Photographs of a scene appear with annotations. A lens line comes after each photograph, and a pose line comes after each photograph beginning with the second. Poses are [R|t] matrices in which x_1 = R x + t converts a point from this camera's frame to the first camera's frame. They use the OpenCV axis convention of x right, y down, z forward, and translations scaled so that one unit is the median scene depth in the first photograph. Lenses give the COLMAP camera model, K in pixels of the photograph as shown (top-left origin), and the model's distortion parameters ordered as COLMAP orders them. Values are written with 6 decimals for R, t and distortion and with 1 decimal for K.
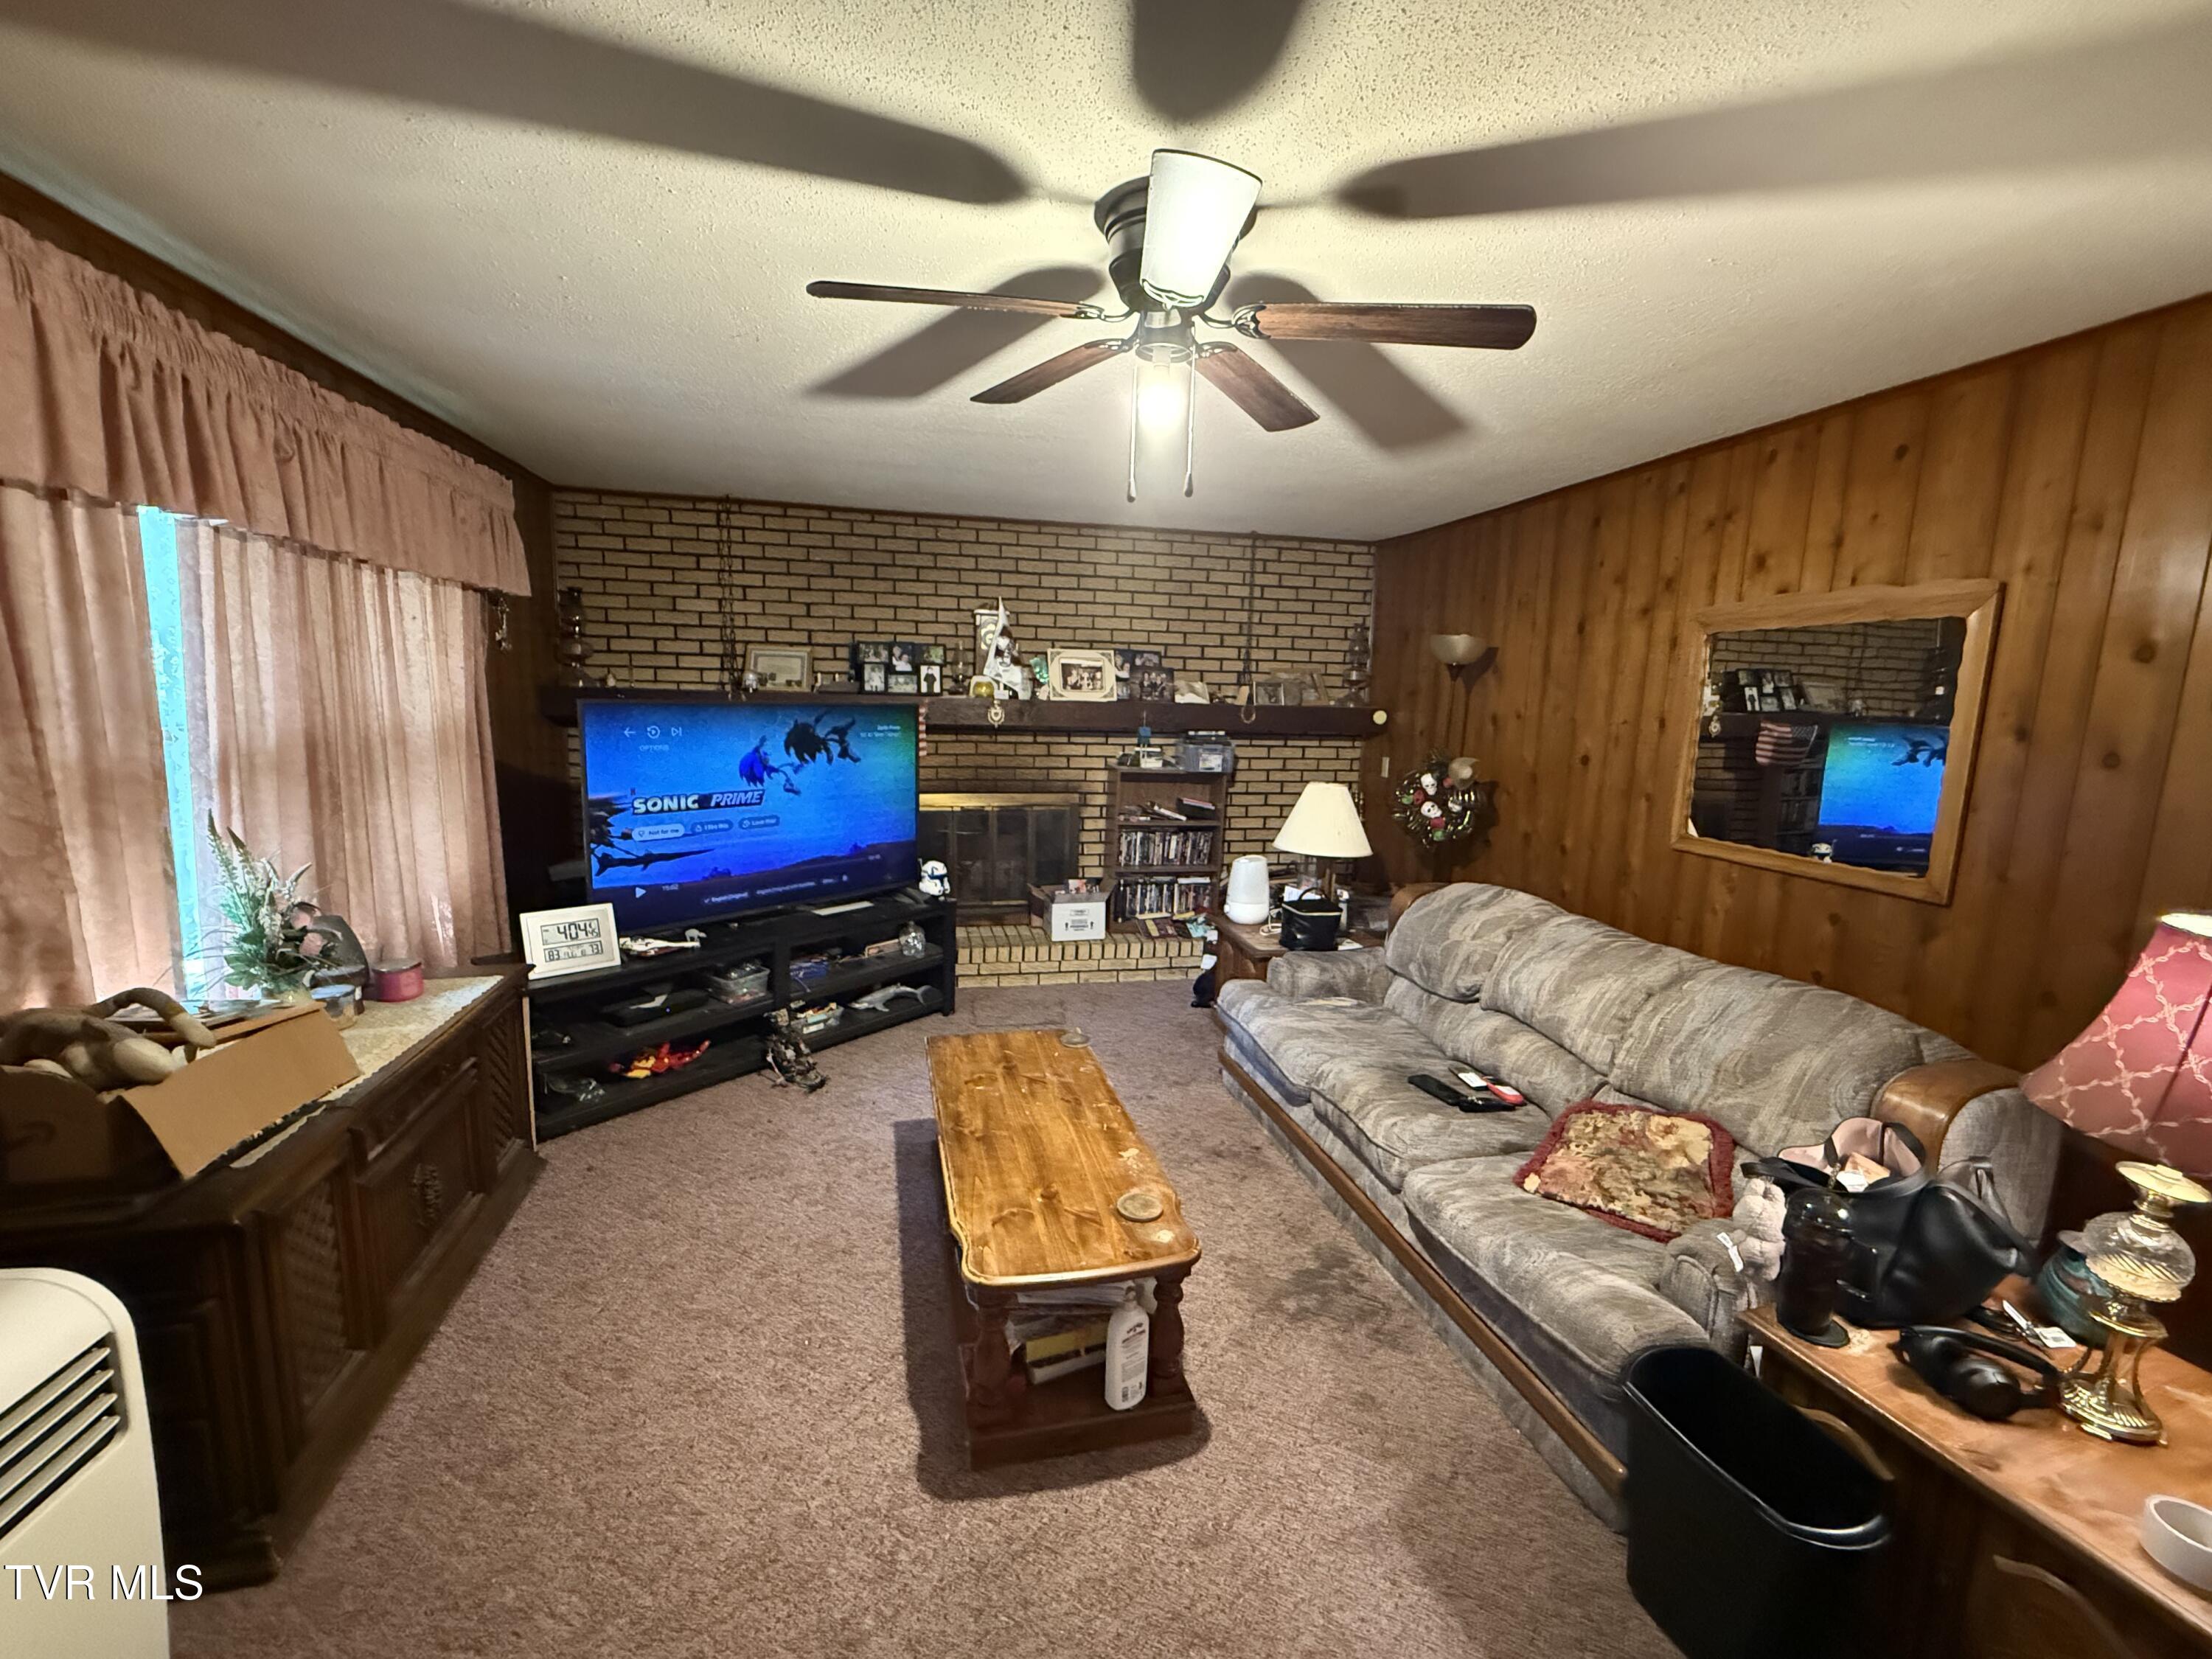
lens RADIAL K [[880.7, 0, 1116.0], [0, 880.7, 821.6], [0, 0, 1]] dist [0.001765, -0.000368]
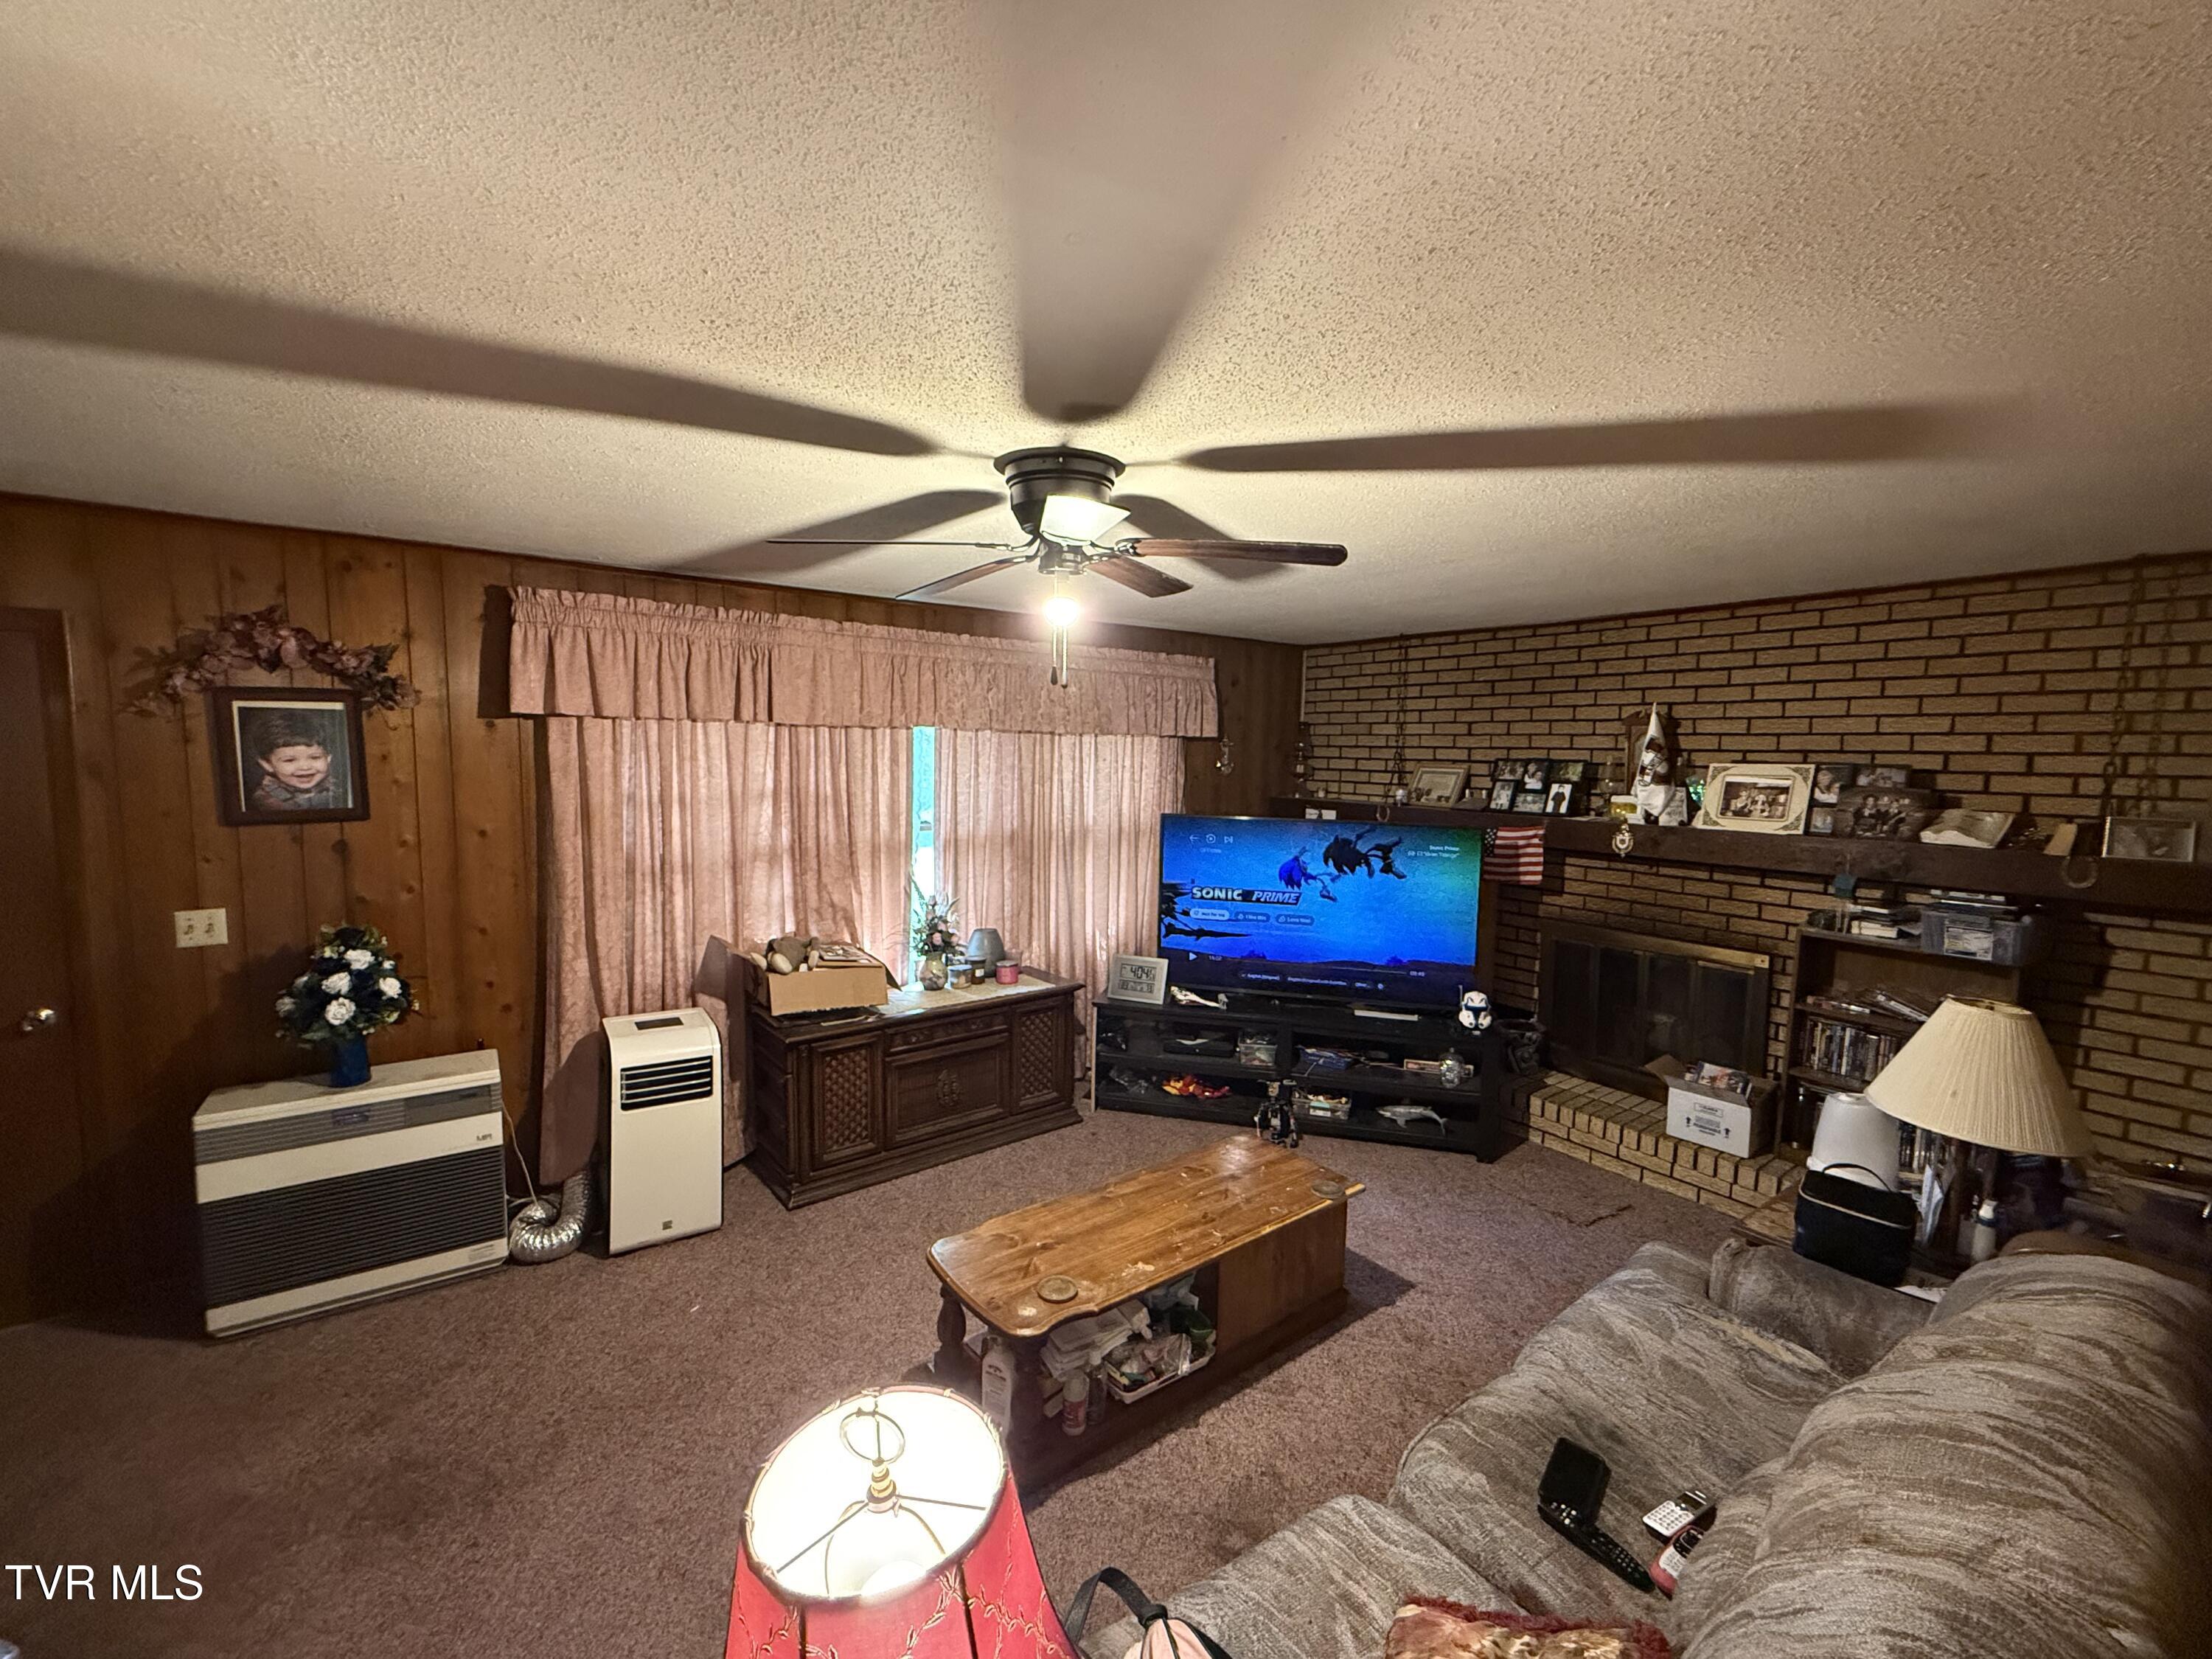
lens RADIAL K [[880.7, 0, 1117.0], [0, 880.7, 837.5], [0, 0, 1]] dist [0.001765, -0.000368]
pose [[0.437456, 0.067145, -0.896729, 0.413291], [-0.141711, 0.989895, 0.004990, -0.061633], [0.888003, 0.124894, 0.442551, 0.195370]]
